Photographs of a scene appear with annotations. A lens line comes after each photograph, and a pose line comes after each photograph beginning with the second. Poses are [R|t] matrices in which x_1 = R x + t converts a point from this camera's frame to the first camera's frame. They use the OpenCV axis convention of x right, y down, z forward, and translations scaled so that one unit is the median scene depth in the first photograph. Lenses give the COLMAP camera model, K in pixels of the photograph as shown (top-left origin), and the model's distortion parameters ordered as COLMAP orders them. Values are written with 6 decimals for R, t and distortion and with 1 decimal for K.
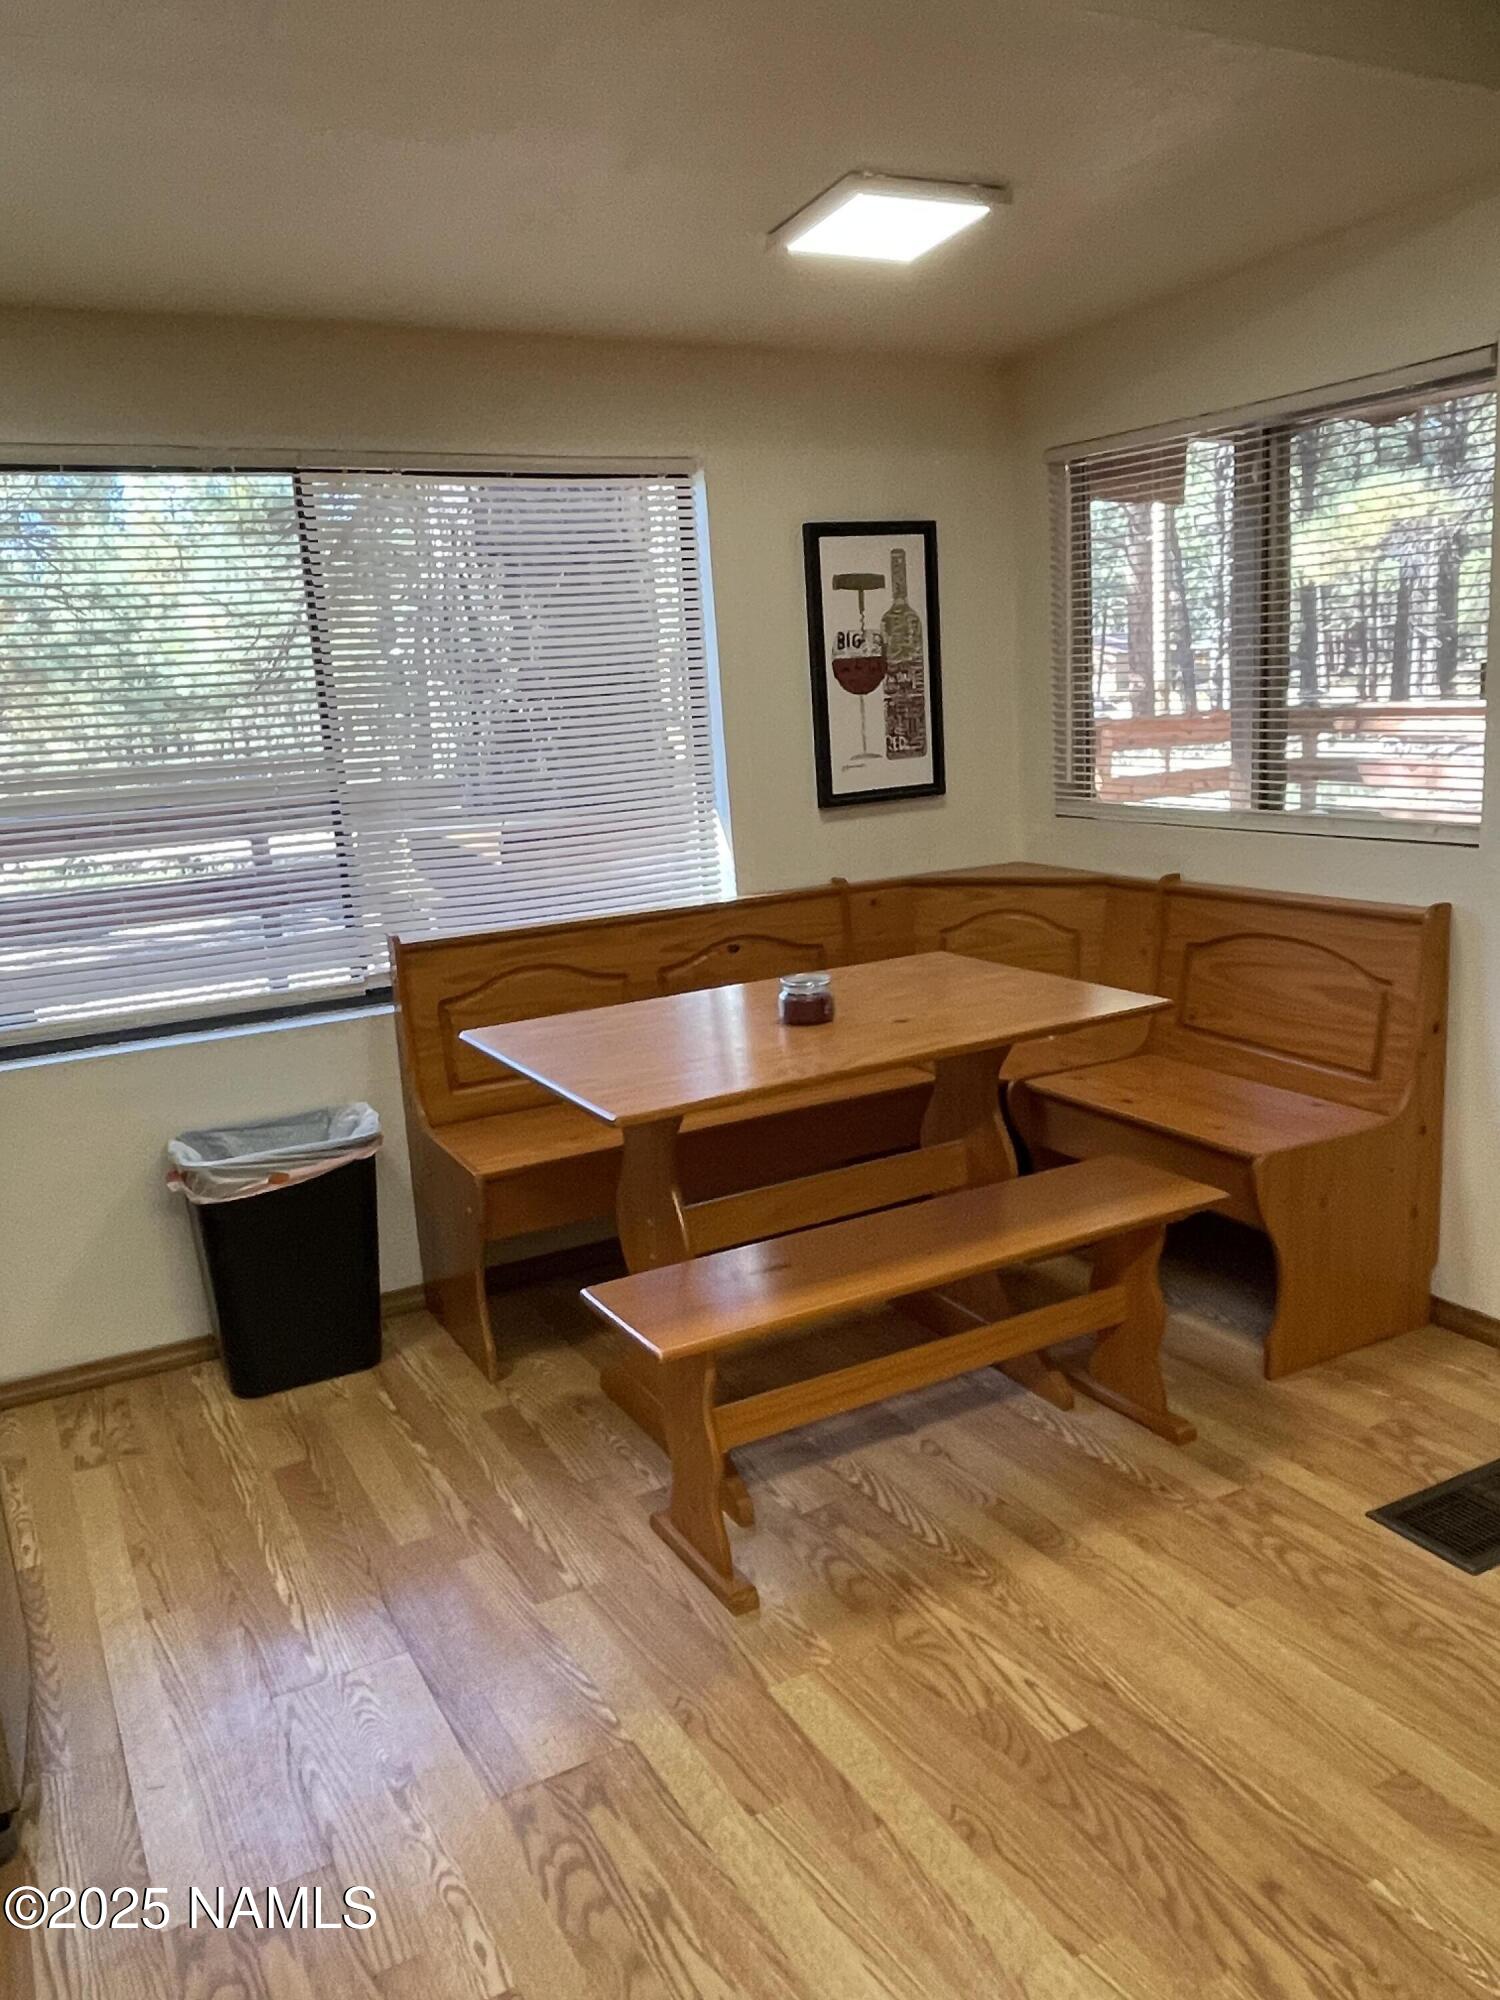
lens RADIAL K [[1525.3, 0, 747.4], [0, 1525.3, 998.5], [0, 0, 1]] dist [0.029181, -0.003987]
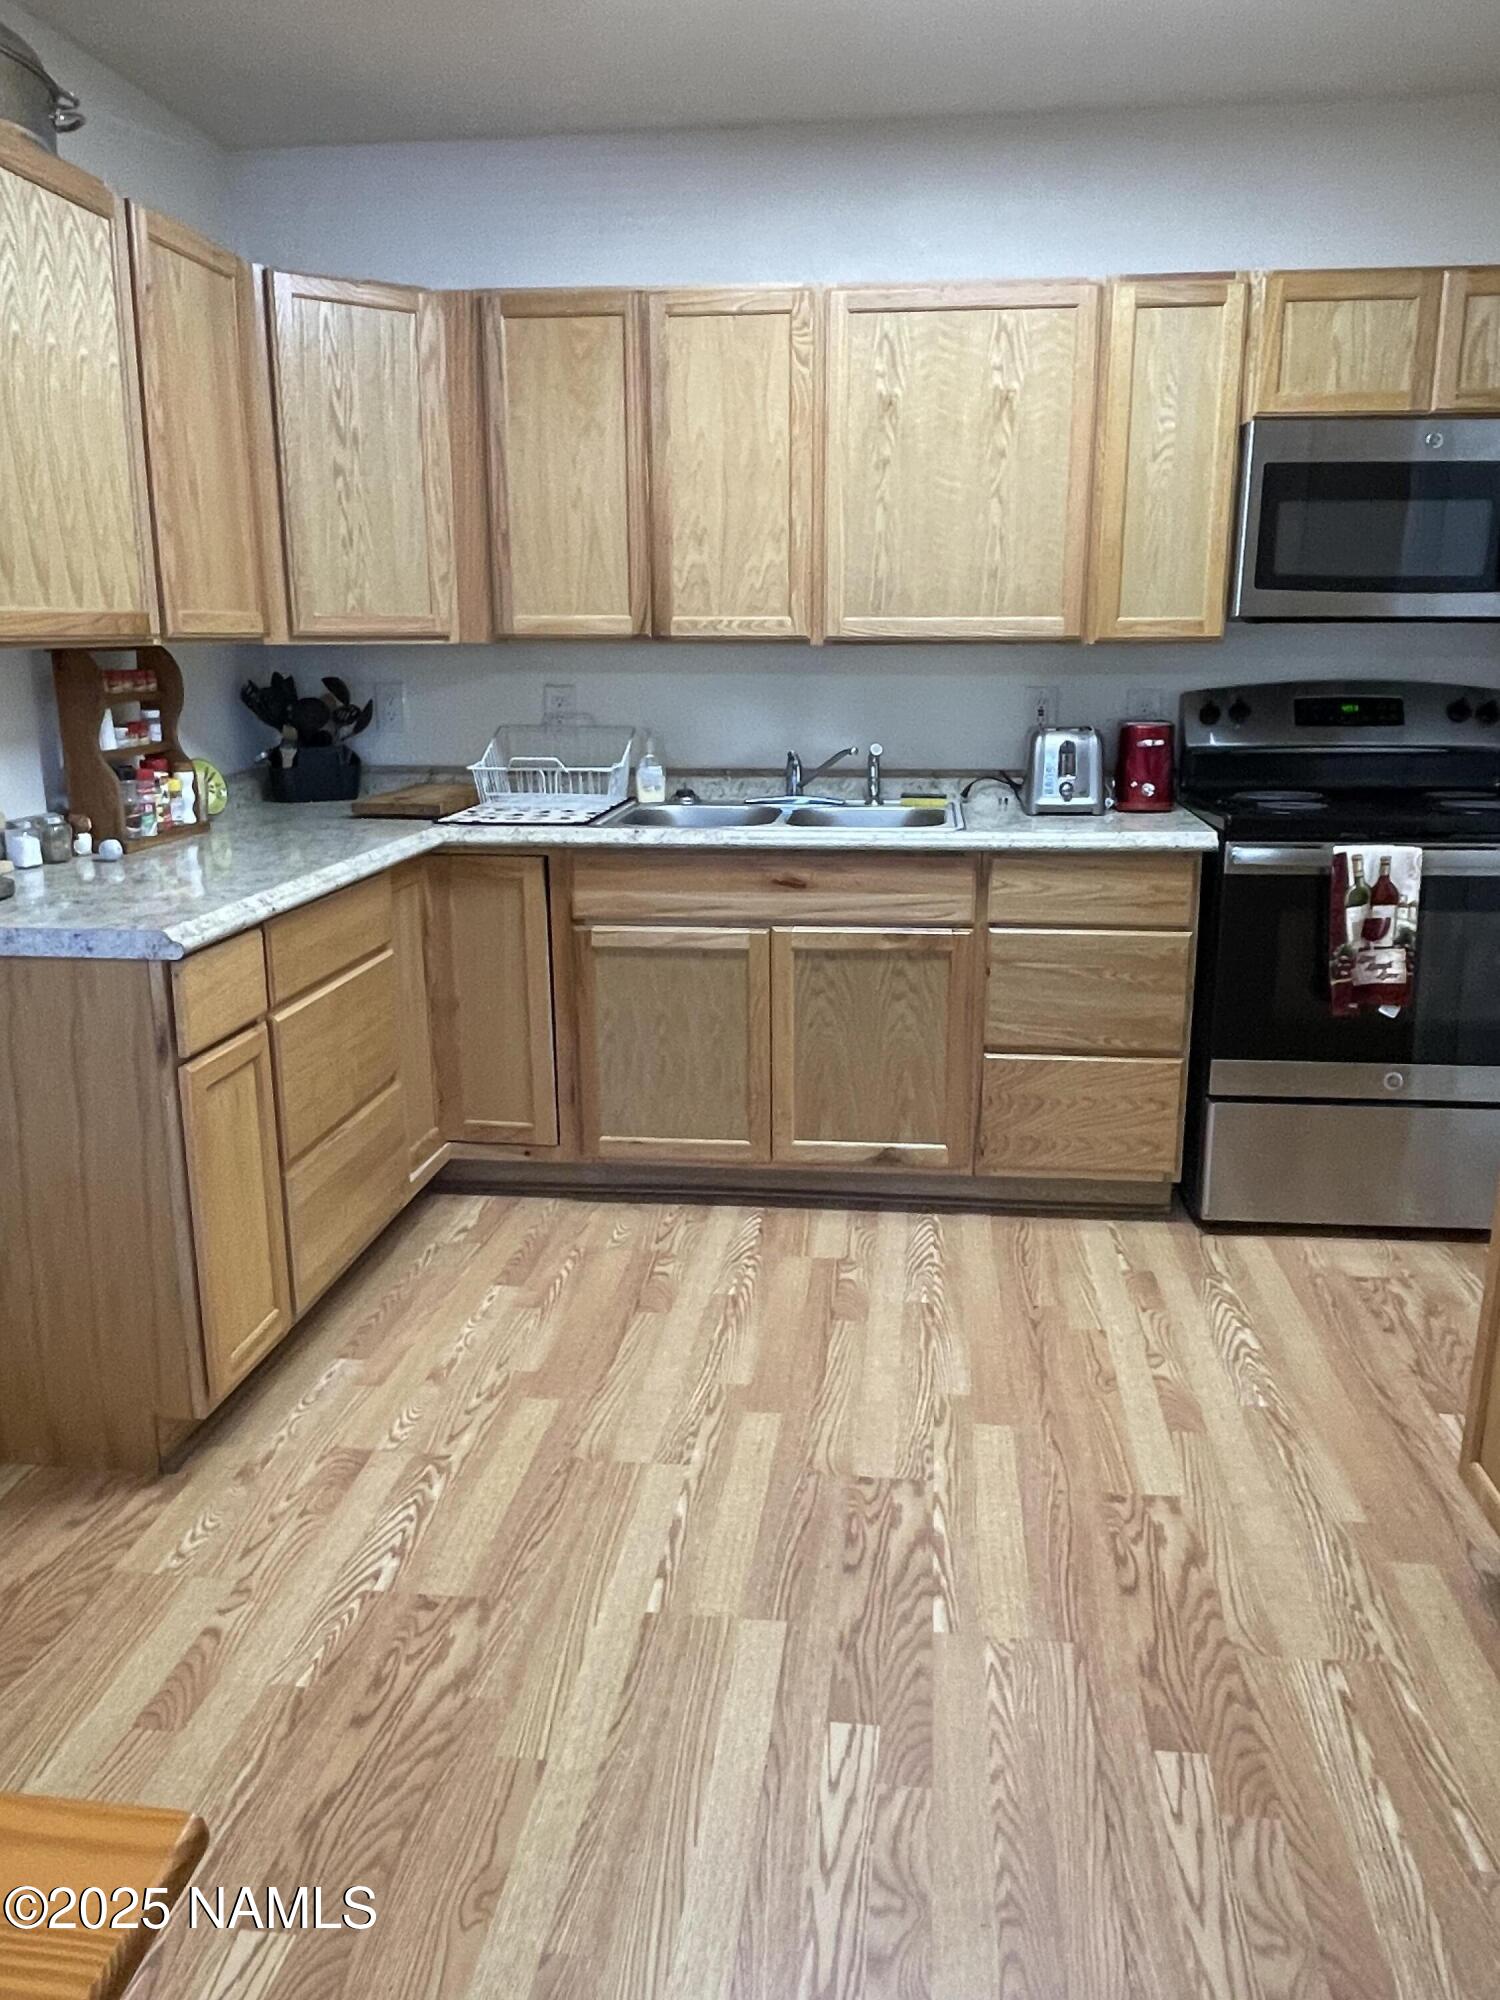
lens RADIAL K [[1525.3, 0, 739.1], [0, 1525.3, 995.5], [0, 0, 1]] dist [0.029181, -0.003987]
pose [[-0.808435, -0.068609, 0.584573, -0.435760], [0.177831, 0.918296, 0.353708, -0.217599], [-0.561079, 0.389905, -0.730181, 1.285678]]
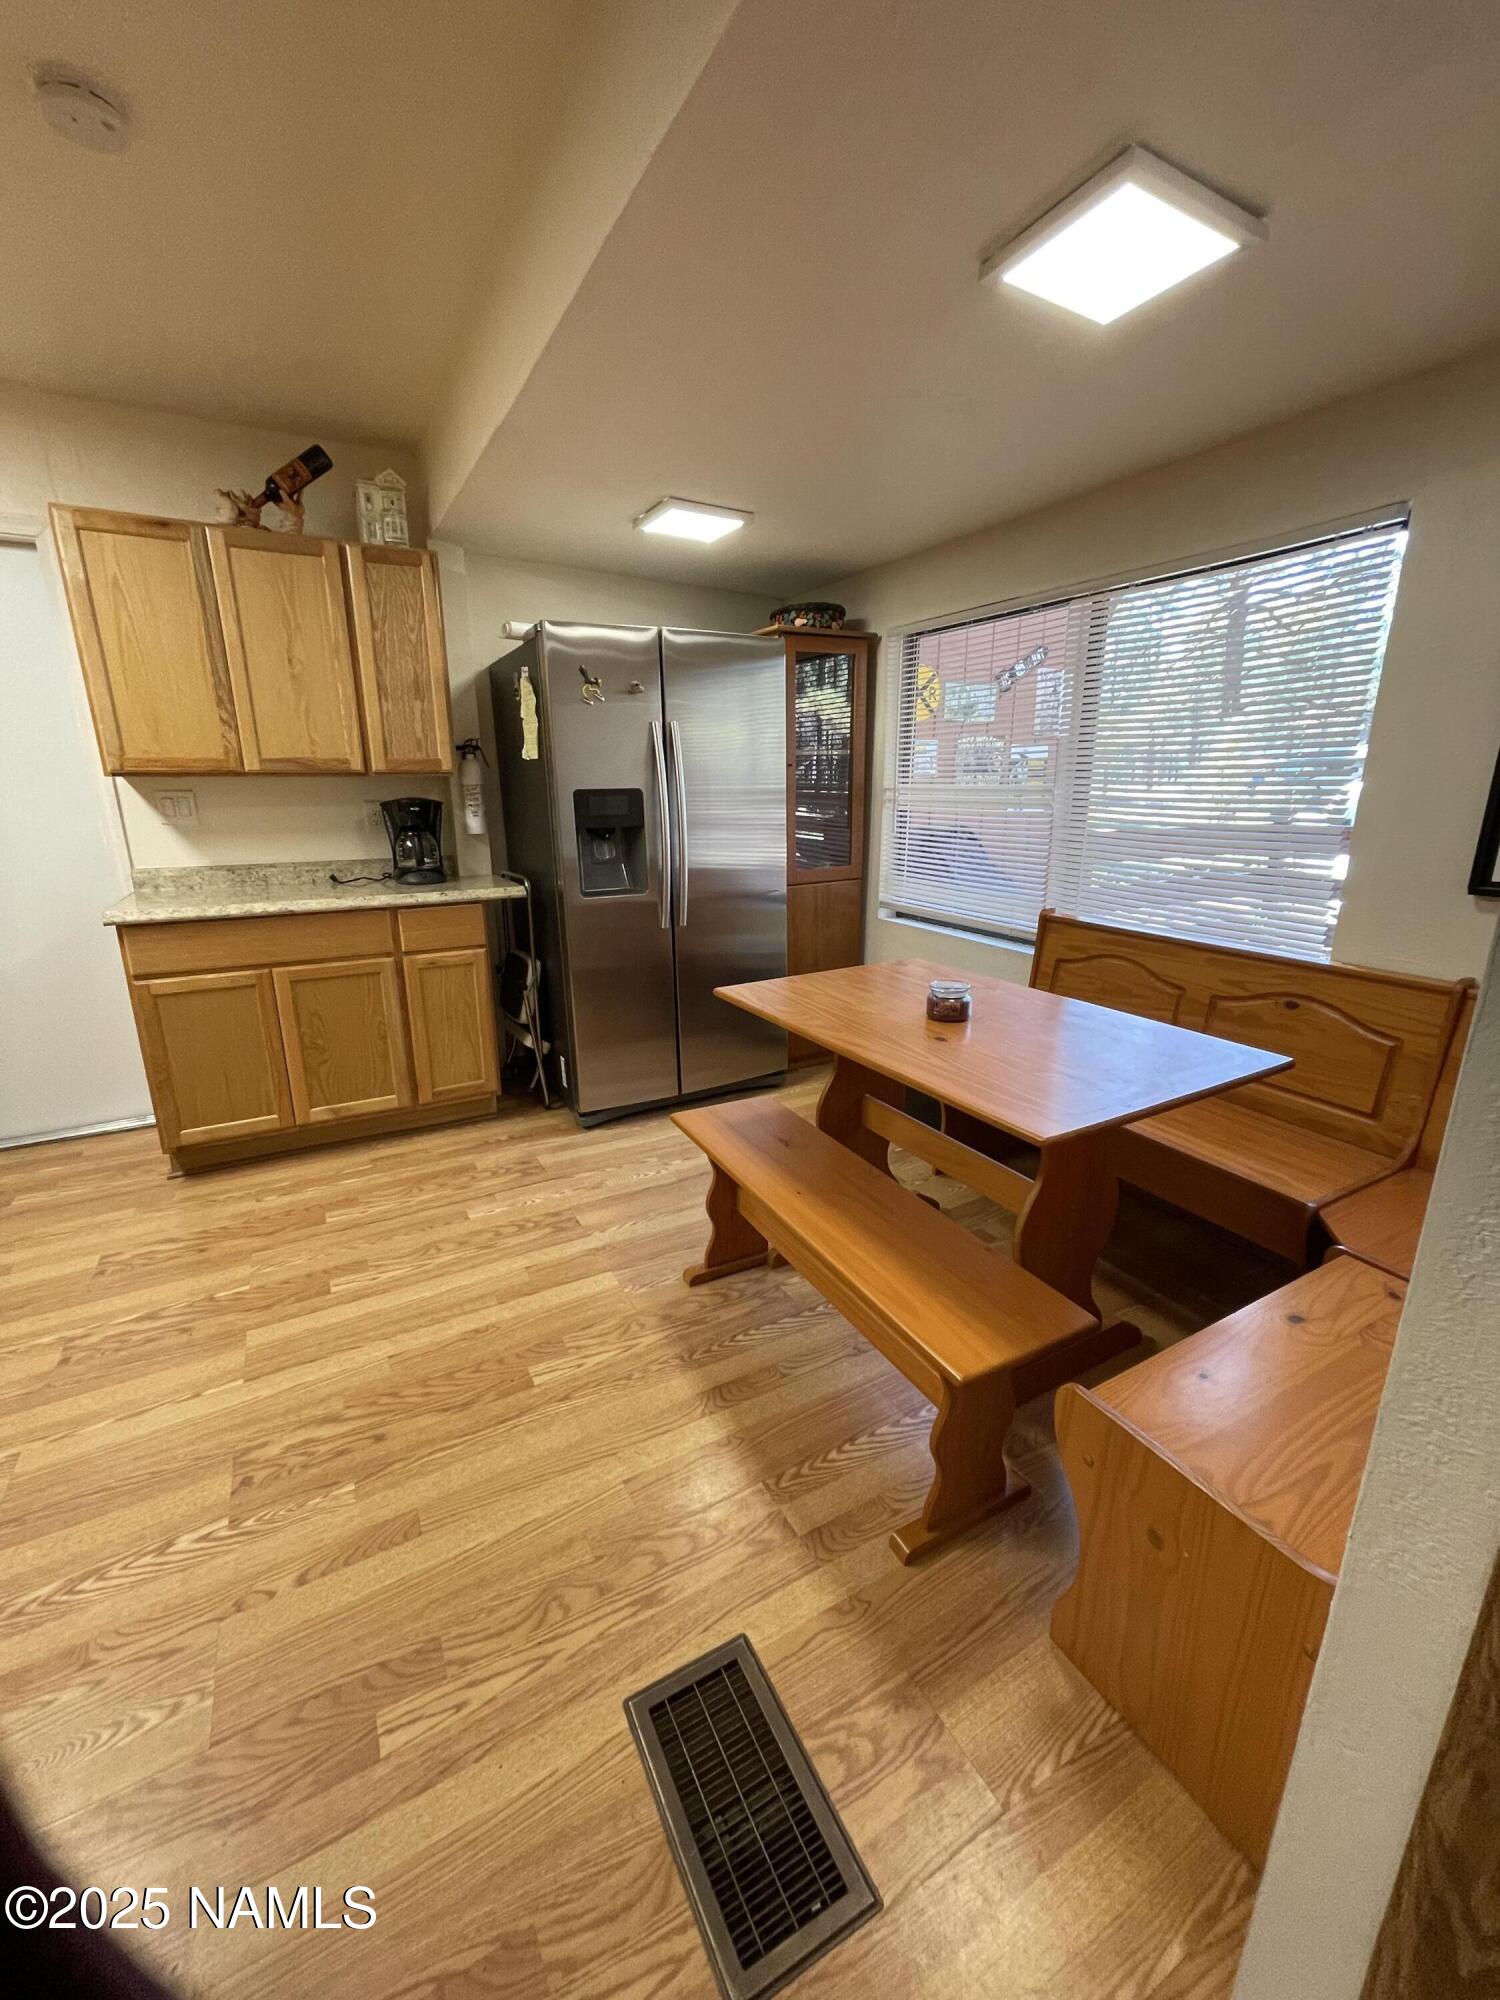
lens RADIAL K [[795.7, 0, 748.3], [0, 795.7, 1004.8], [0, 0, 1]] dist [-0.002703, -0.000182]
pose [[0.011803, 0.327843, -0.944659, 0.938332], [-0.199624, 0.926480, 0.319039, -0.247895], [0.979802, 0.184810, 0.076380, 1.116776]]
